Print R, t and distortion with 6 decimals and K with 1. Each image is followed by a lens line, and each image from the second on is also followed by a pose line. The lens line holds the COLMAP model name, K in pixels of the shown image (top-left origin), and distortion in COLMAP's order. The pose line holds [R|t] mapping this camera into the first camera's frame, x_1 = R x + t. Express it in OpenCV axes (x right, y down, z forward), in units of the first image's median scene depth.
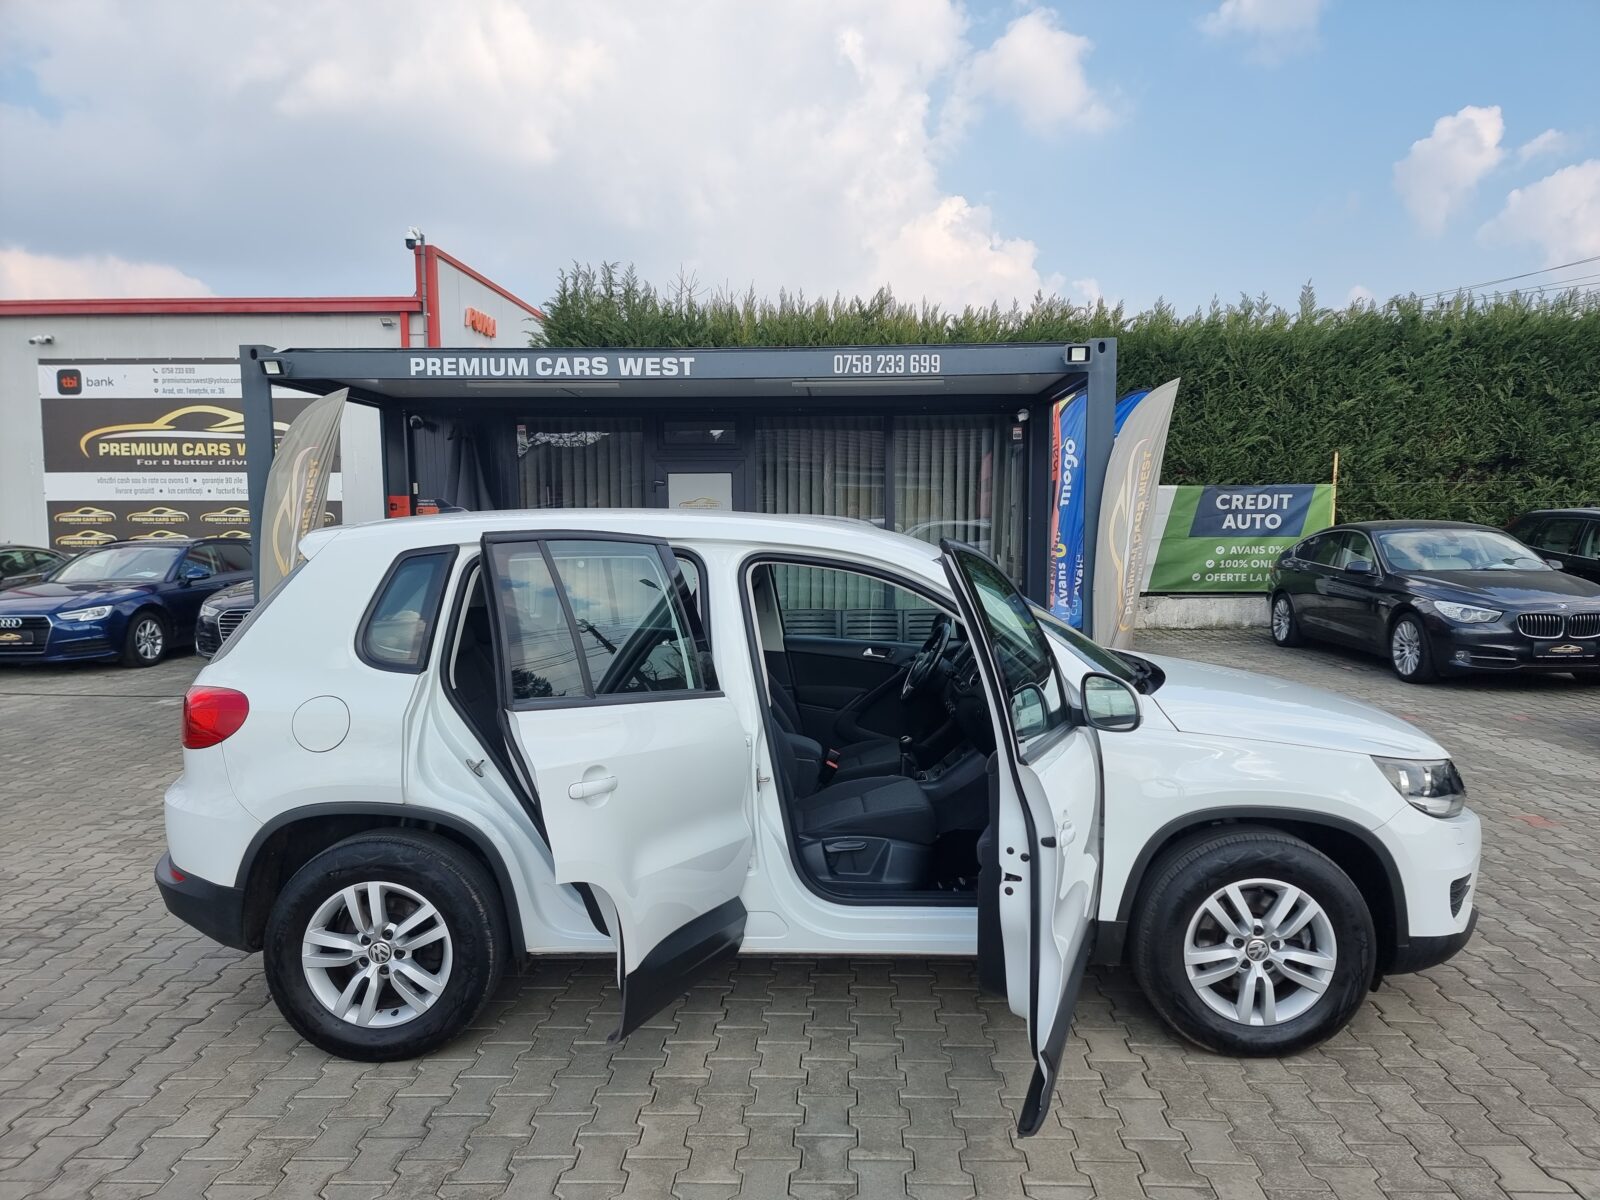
lens RADIAL K [[1118.3, 0, 799.5], [0, 1118.3, 603.5], [0, 0, 1]] dist [0.063670, -0.054308]
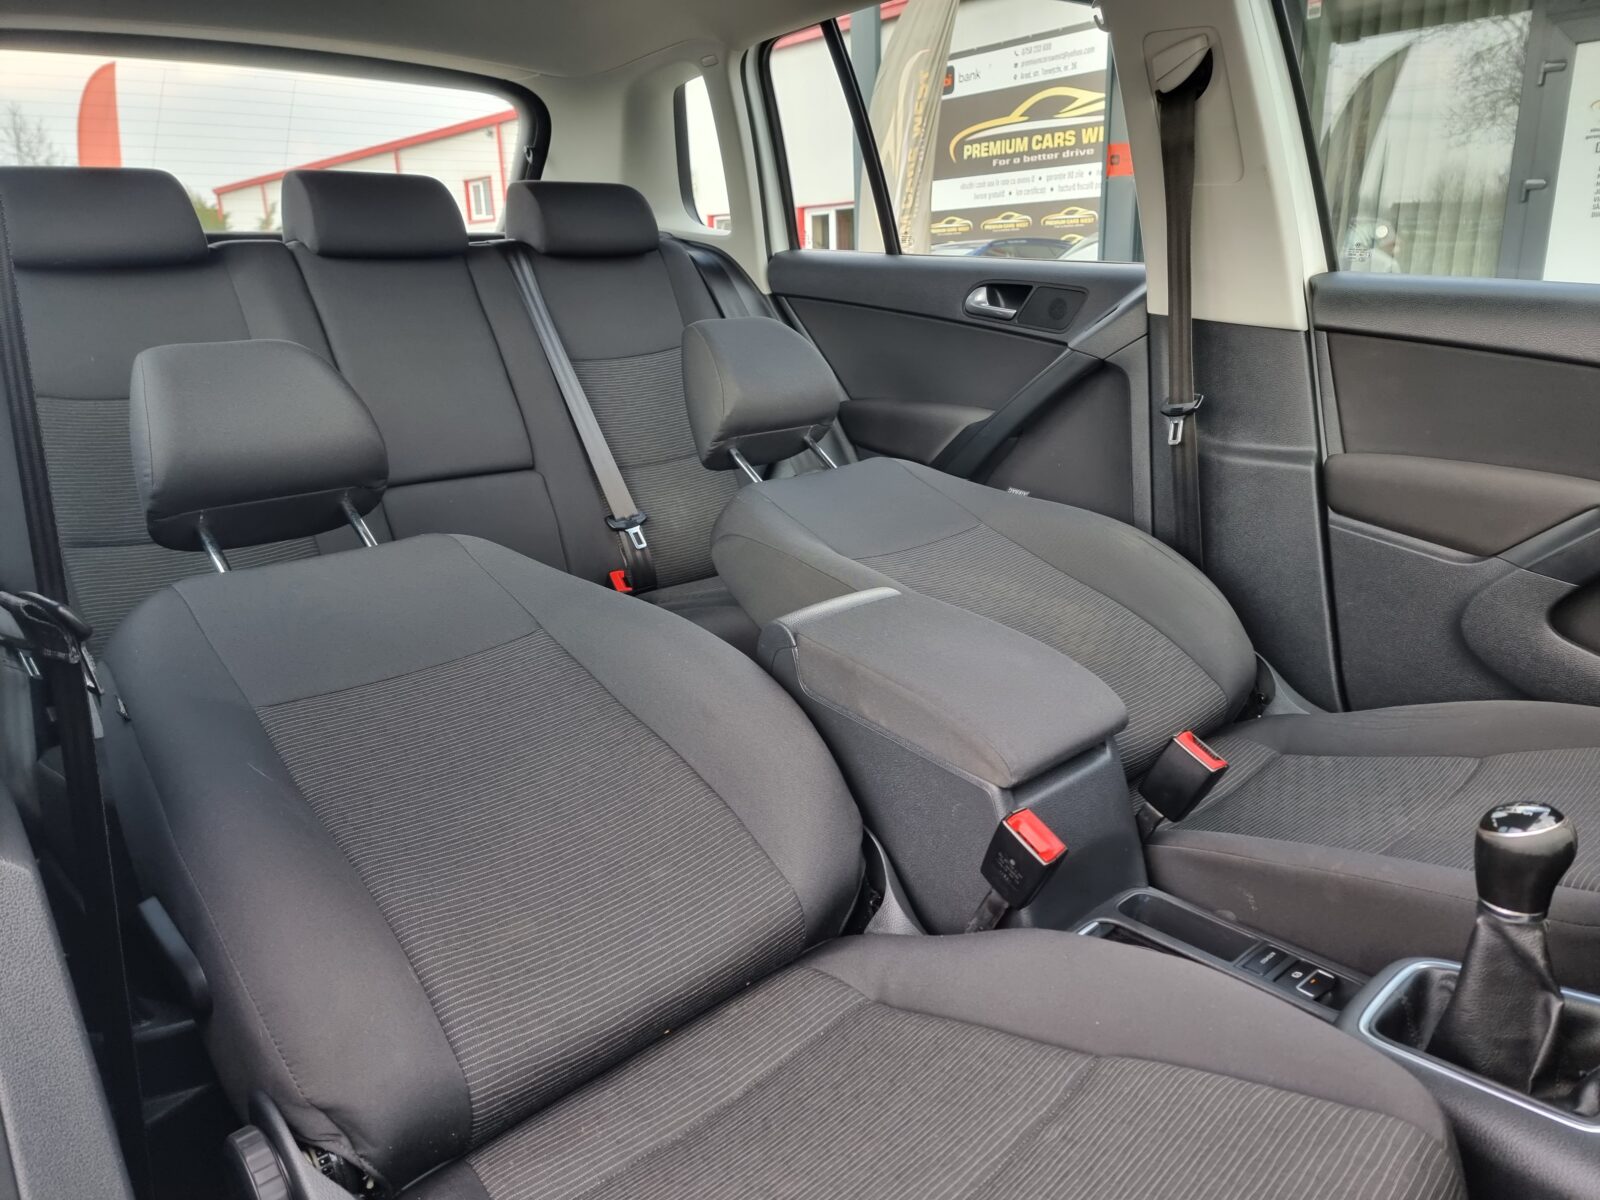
lens RADIAL K [[1101.9, 0, 799.9], [0, 1101.9, 597.0], [0, 0, 1]] dist [0.094703, -0.057857]
pose [[0.695186, 0.191001, -0.692990, 0.033766], [-0.029922, 0.970906, 0.237582, 0.013997], [0.718207, -0.144428, 0.680676, 0.214918]]
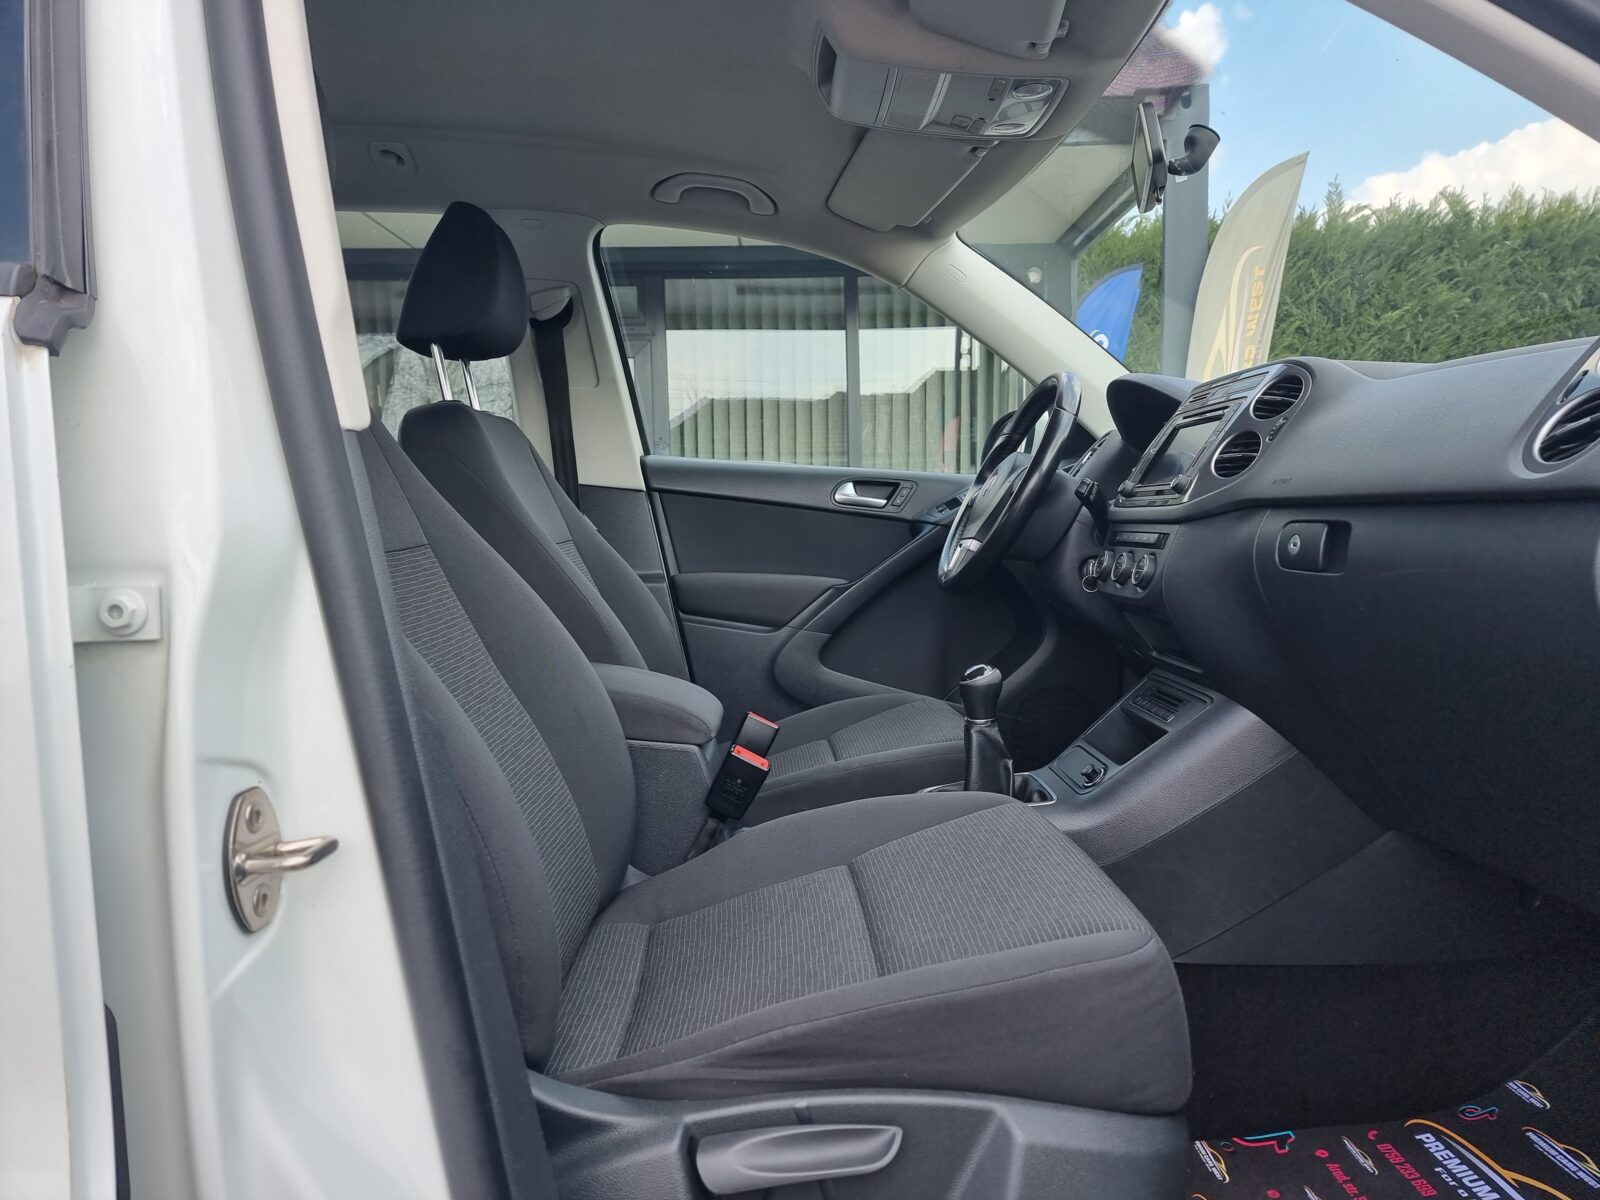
lens RADIAL K [[1119.5, 0, 804.2], [0, 1119.5, 600.8], [0, 0, 1]] dist [0.062321, -0.053064]
pose [[0.998684, -0.015348, 0.048933, 0.007601], [0.015404, 0.999881, -0.000761, 0.026418], [-0.048916, 0.001513, 0.998802, 0.180895]]
